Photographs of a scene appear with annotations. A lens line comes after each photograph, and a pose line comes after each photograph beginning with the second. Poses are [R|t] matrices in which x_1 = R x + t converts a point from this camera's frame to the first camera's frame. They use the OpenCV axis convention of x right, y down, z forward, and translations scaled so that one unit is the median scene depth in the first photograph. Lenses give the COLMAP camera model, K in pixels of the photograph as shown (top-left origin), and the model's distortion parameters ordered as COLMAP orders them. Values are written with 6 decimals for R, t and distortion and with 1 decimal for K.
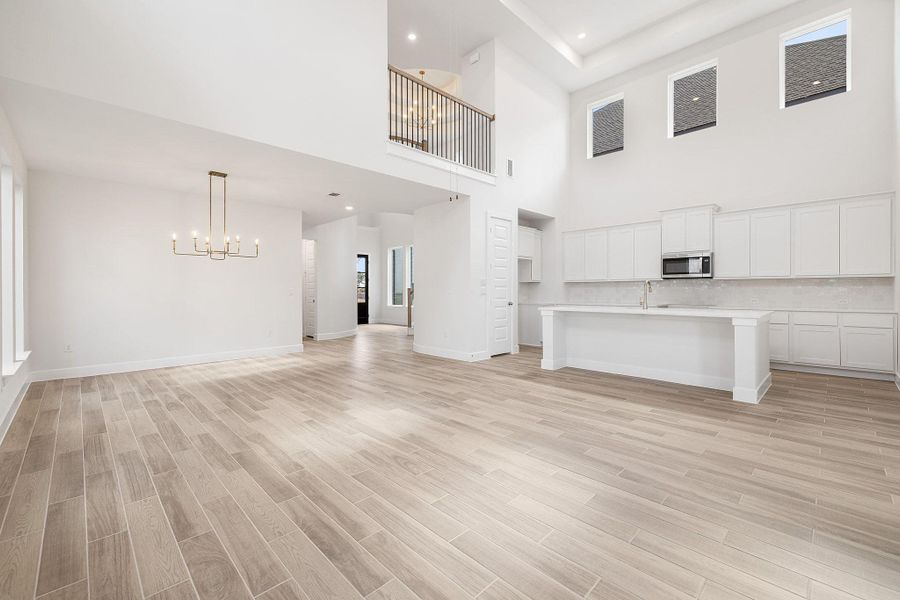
lens RADIAL K [[379.6, 0, 448.5], [0, 379.6, 294.0], [0, 0, 1]] dist [0.002560, 0.000309]
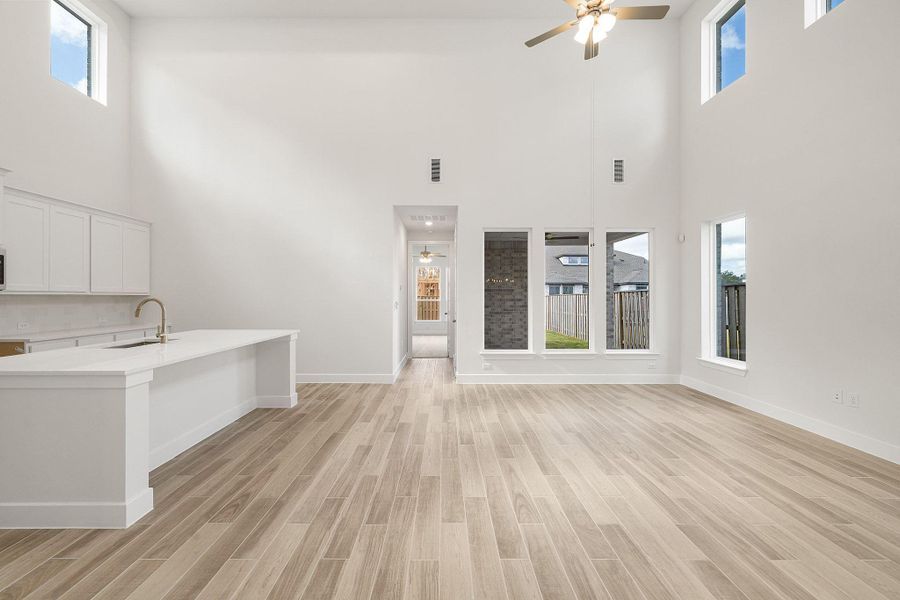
lens RADIAL K [[379.6, 0, 444.6], [0, 379.6, 294.4], [0, 0, 1]] dist [0.002560, 0.000309]
pose [[-0.714686, 0.006294, 0.699417, -0.402388], [0.008624, 0.999963, -0.000187, -0.056577], [-0.699392, 0.005898, -0.714714, 1.688975]]
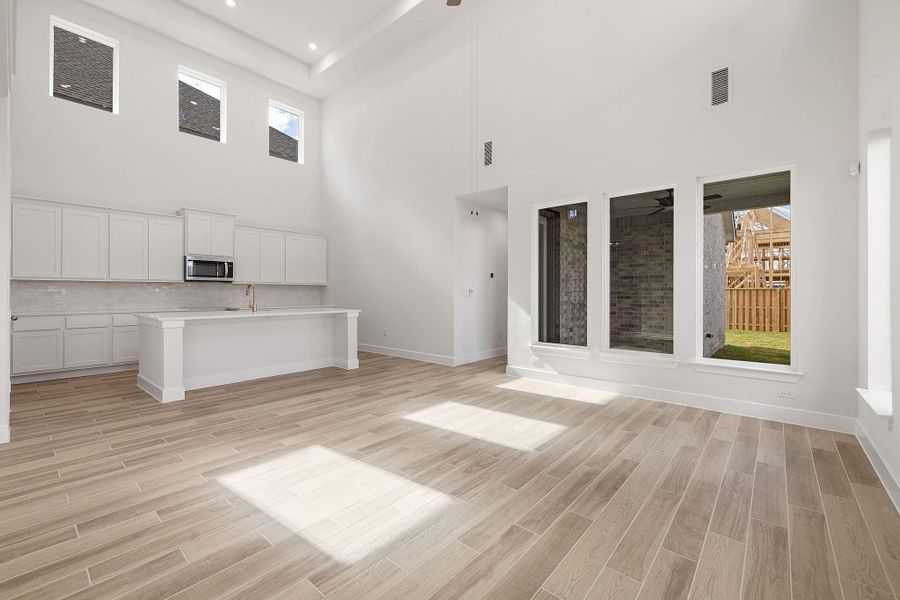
lens RADIAL K [[379.6, 0, 442.2], [0, 379.6, 292.5], [0, 0, 1]] dist [0.002560, 0.000309]
pose [[-0.074516, 0.002656, 0.997216, -0.808812], [0.009265, 0.999955, -0.001971, -0.007072], [-0.997177, 0.009092, -0.074538, 0.854290]]
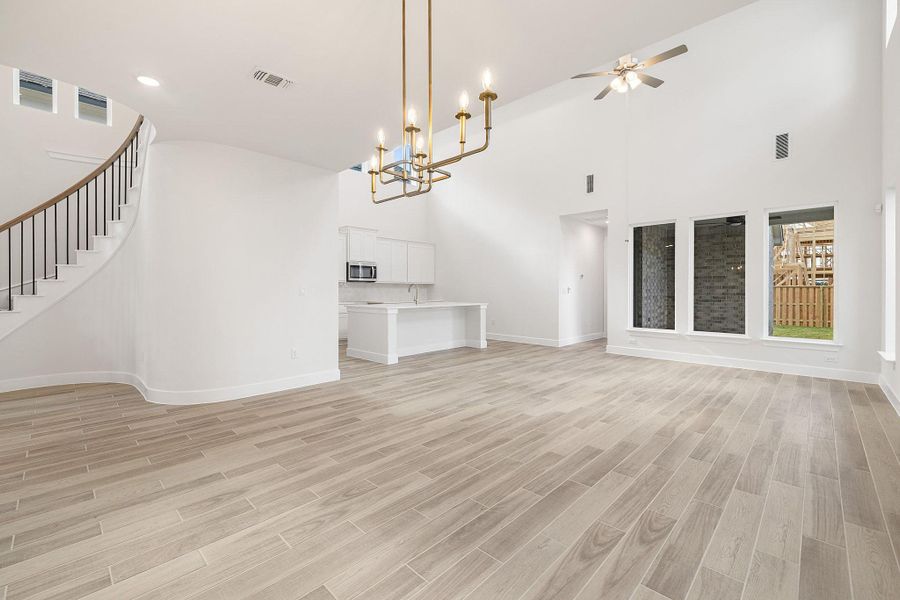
lens RADIAL K [[379.6, 0, 443.9], [0, 379.6, 291.0], [0, 0, 1]] dist [0.002560, 0.000309]
pose [[-0.018571, -0.000353, 0.999827, -1.312632], [0.009970, 0.999950, 0.000539, -0.012065], [-0.999778, 0.009978, -0.018567, 1.390038]]
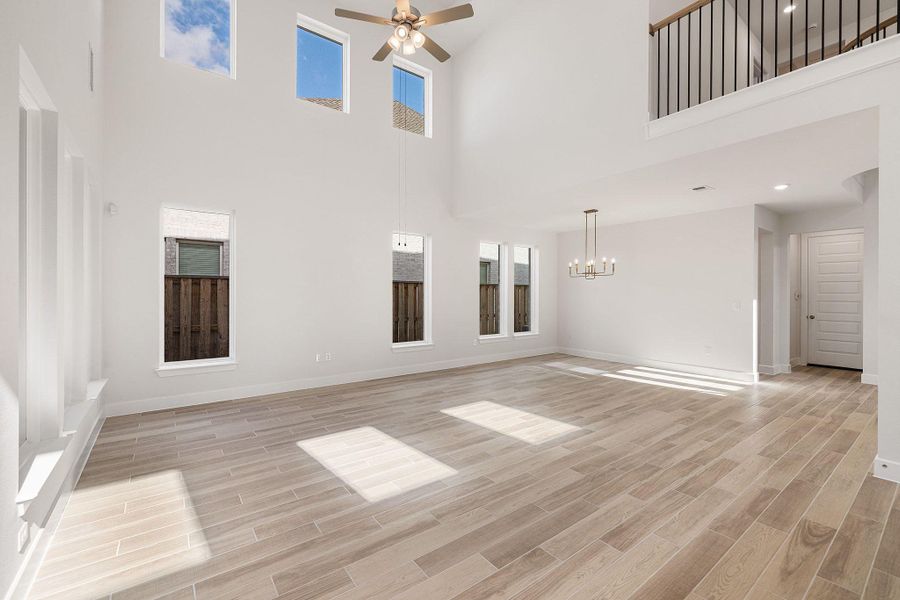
lens RADIAL K [[379.6, 0, 441.2], [0, 379.6, 296.0], [0, 0, 1]] dist [0.002560, 0.000309]
pose [[-0.139943, 0.005108, -0.990146, 1.006155], [-0.013697, 0.999881, 0.007094, -0.051913], [0.990065, 0.014555, -0.139857, 0.969907]]
